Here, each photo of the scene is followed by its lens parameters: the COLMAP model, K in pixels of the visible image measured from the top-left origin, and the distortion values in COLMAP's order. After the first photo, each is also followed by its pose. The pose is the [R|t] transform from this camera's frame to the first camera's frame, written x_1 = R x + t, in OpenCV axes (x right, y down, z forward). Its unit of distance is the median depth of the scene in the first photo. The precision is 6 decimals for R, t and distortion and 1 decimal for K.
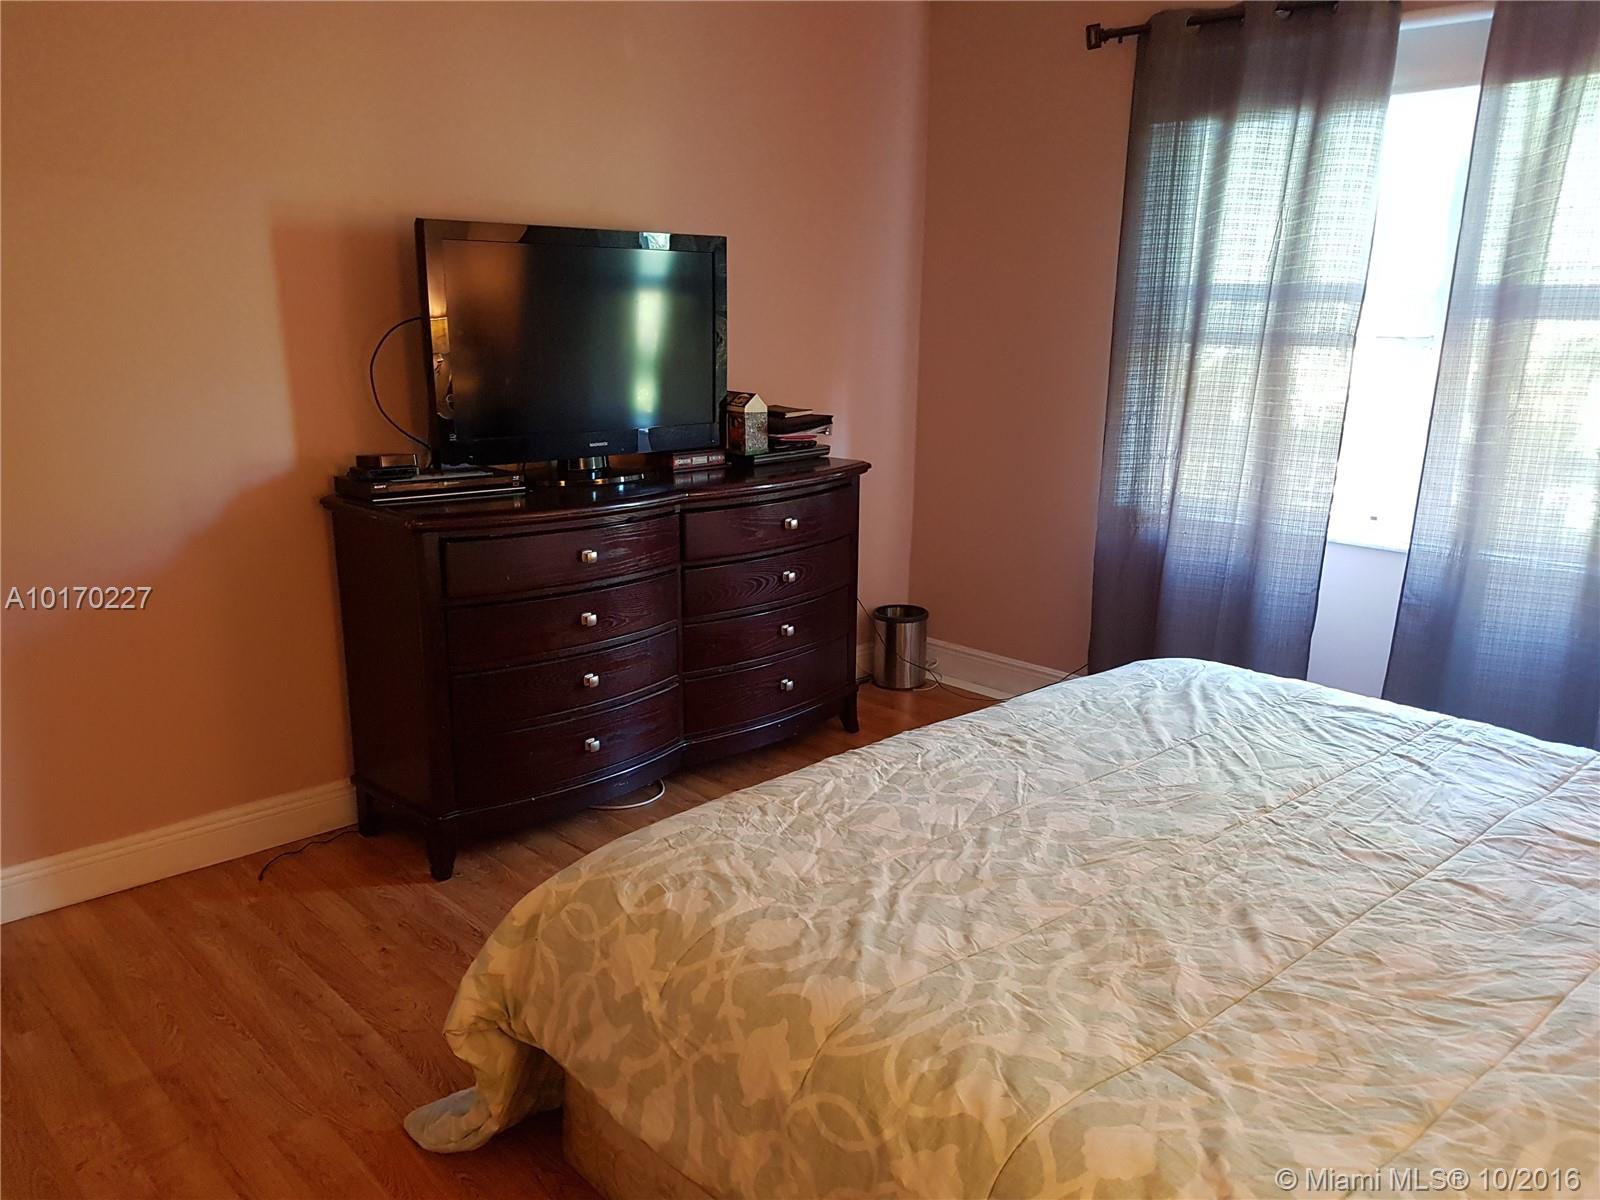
lens RADIAL K [[1211.3, 0, 787.9], [0, 1211.3, 610.1], [0, 0, 1]] dist [0.197441, -0.346270]
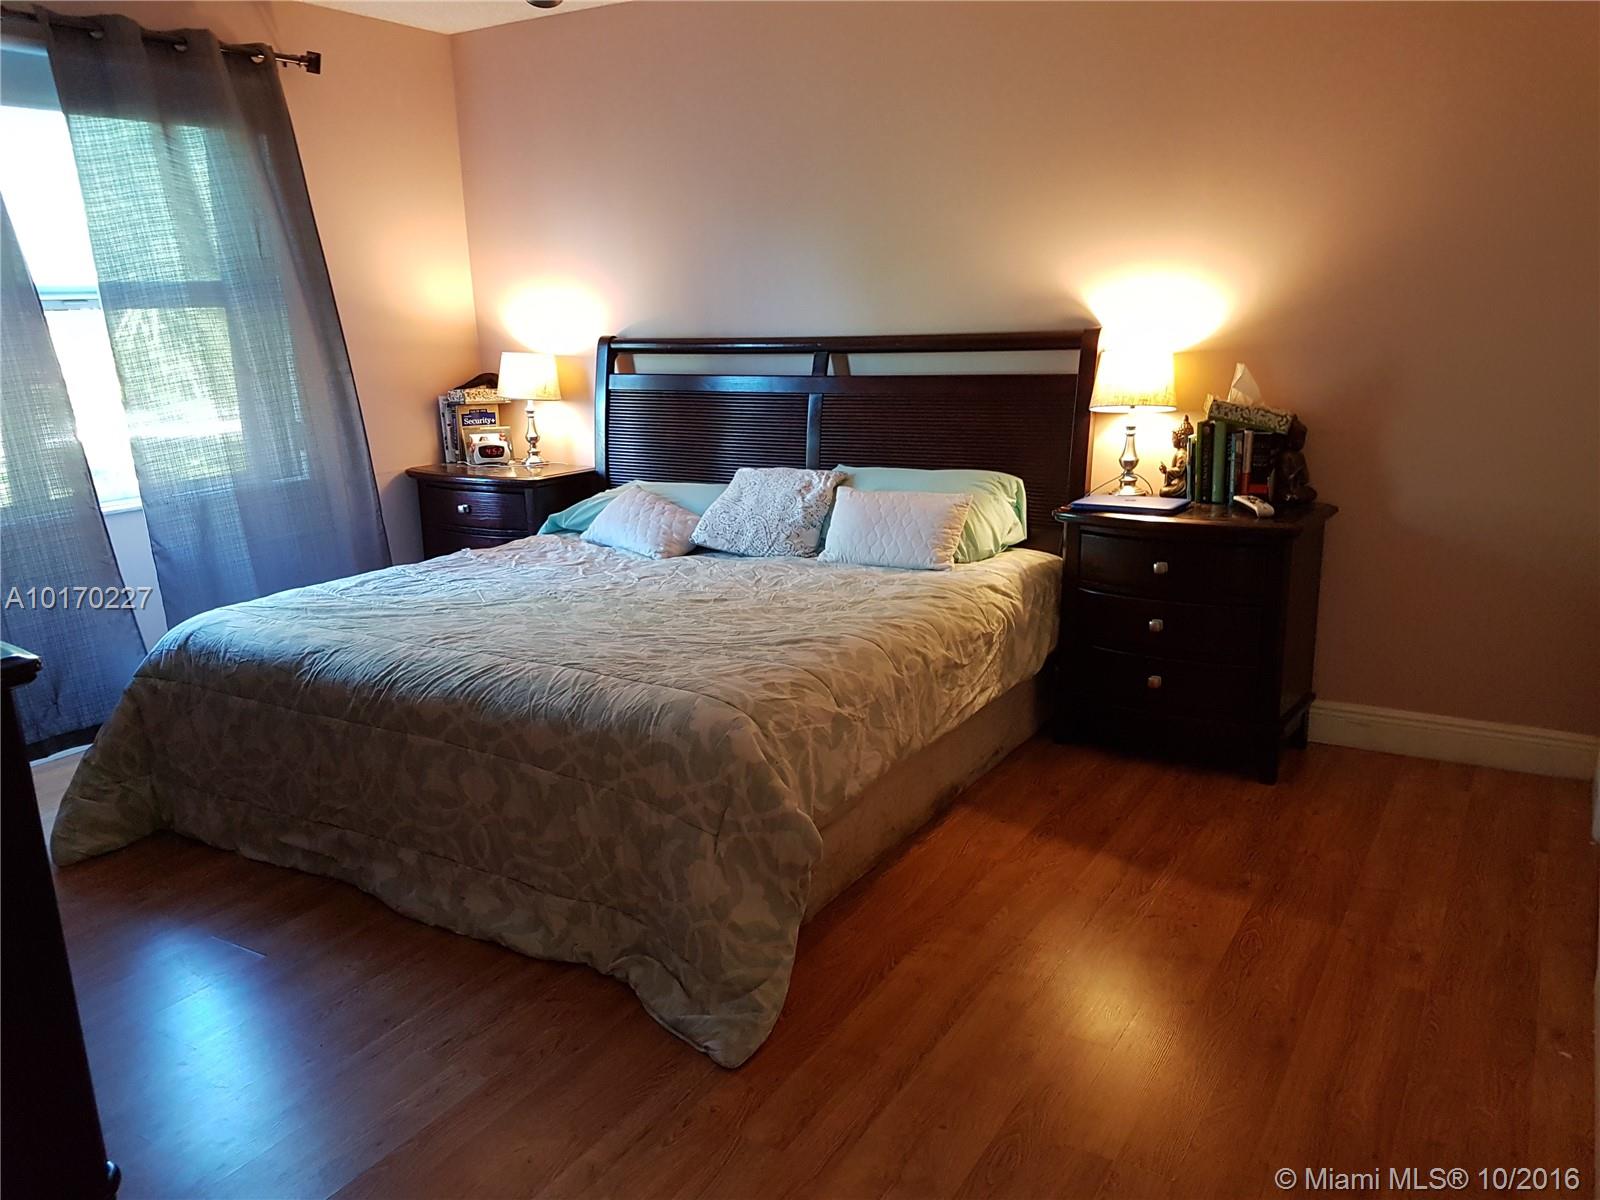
lens RADIAL K [[1211.3, 0, 787.9], [0, 1211.3, 610.1], [0, 0, 1]] dist [0.197441, -0.346270]
pose [[-0.278071, -0.230526, 0.932488, -1.290767], [0.259274, 0.916730, 0.303947, -0.250636], [-0.924907, 0.326288, -0.195146, 1.128978]]
